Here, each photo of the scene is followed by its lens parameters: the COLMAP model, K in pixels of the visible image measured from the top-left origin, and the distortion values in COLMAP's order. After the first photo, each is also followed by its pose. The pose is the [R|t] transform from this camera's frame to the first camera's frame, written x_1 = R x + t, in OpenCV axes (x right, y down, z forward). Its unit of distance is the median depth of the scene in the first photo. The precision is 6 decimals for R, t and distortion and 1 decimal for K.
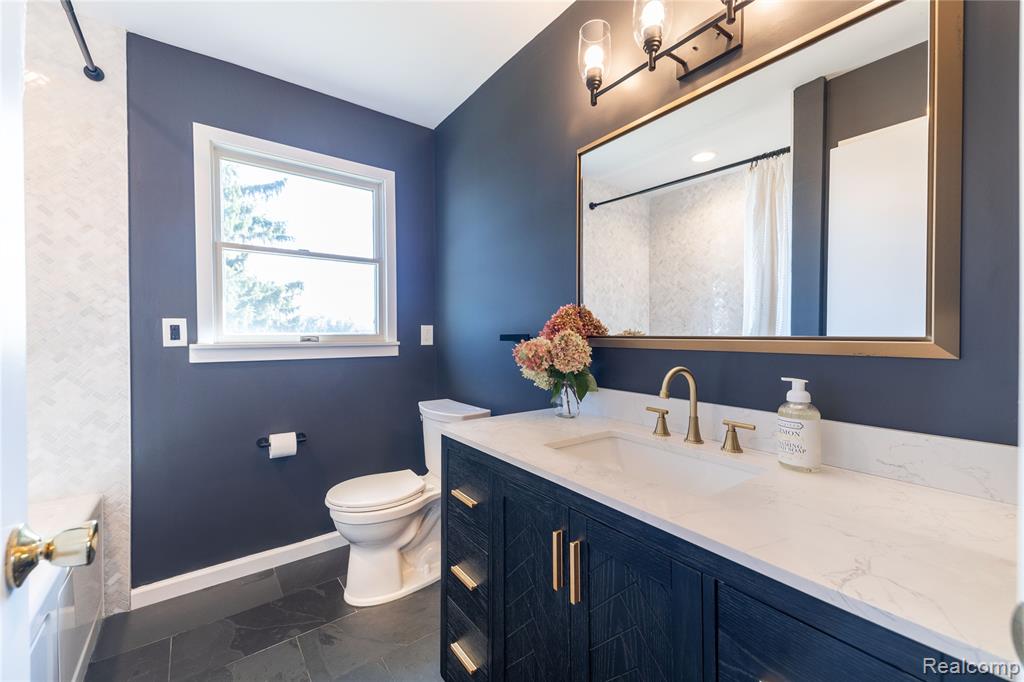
lens RADIAL K [[421.8, 0, 514.2], [0, 421.8, 333.6], [0, 0, 1]] dist [0.039787, -0.008865]
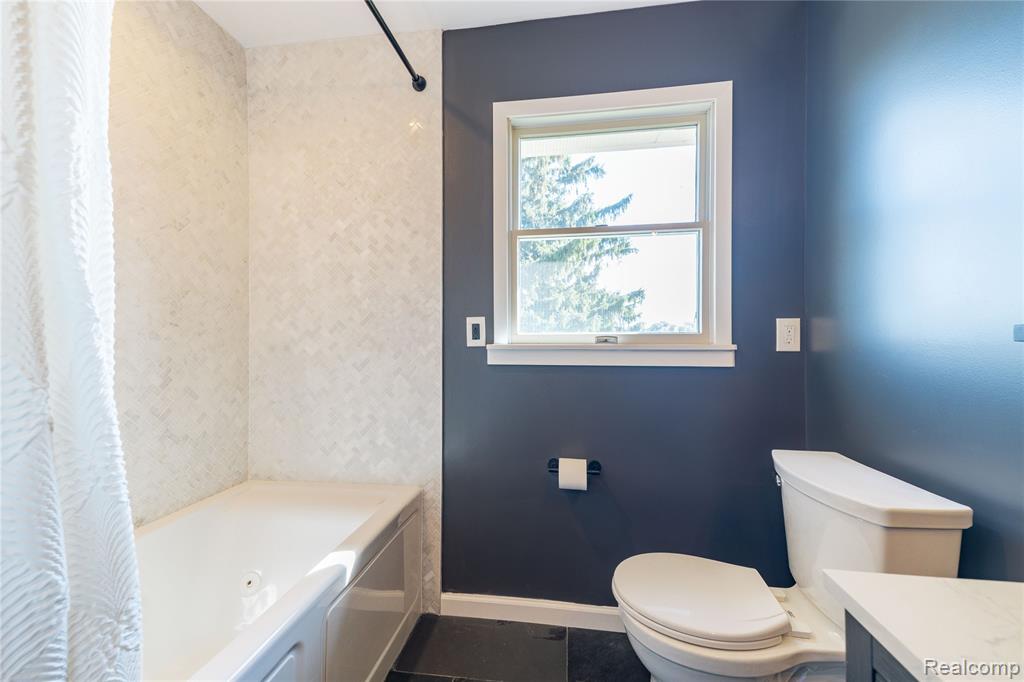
lens RADIAL K [[421.8, 0, 509.7], [0, 421.8, 337.1], [0, 0, 1]] dist [0.039787, -0.008865]
pose [[0.712560, -0.005557, -0.701590, -0.077019], [-0.001410, 0.999955, -0.009352, 0.016610], [0.701610, 0.007653, 0.712520, 0.363339]]
